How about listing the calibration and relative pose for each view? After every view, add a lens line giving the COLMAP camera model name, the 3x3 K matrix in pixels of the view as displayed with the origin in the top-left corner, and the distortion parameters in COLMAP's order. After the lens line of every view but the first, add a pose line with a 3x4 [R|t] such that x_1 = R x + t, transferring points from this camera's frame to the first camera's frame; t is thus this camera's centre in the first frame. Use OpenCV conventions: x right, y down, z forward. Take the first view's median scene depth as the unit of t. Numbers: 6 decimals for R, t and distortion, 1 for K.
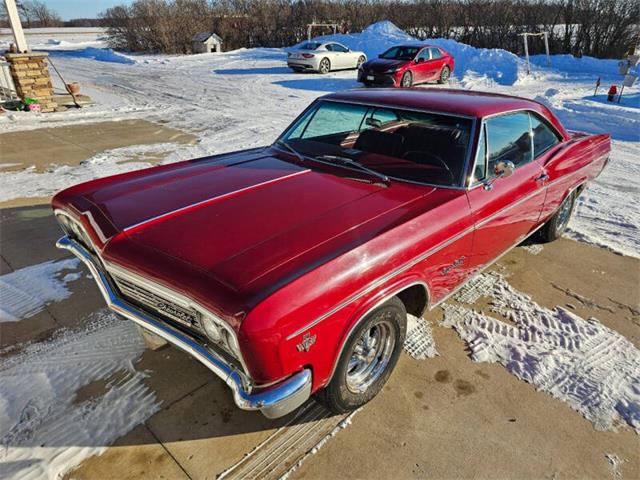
lens RADIAL K [[430.6, 0, 318.1], [0, 430.6, 230.0], [0, 0, 1]] dist [0.073174, -0.064381]
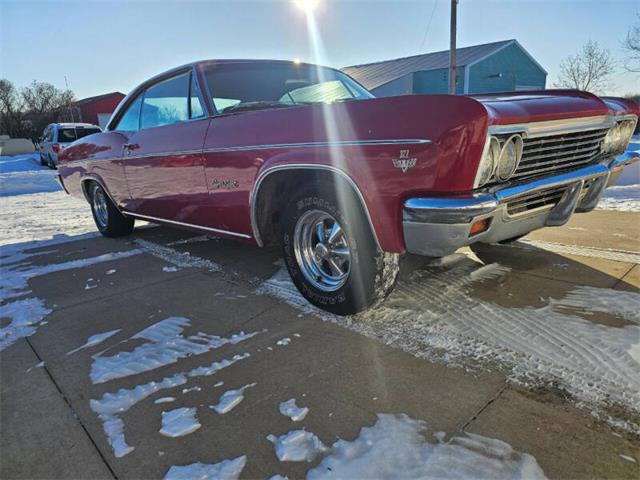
lens RADIAL K [[432.9, 0, 320.0], [0, 432.9, 240.0], [0, 0, 1]] dist [0.066617, -0.065556]
pose [[0.094913, -0.258376, 0.961371, -1.064908], [0.451532, 0.871848, 0.189738, -0.112047], [-0.887192, 0.416081, 0.199414, 1.059180]]
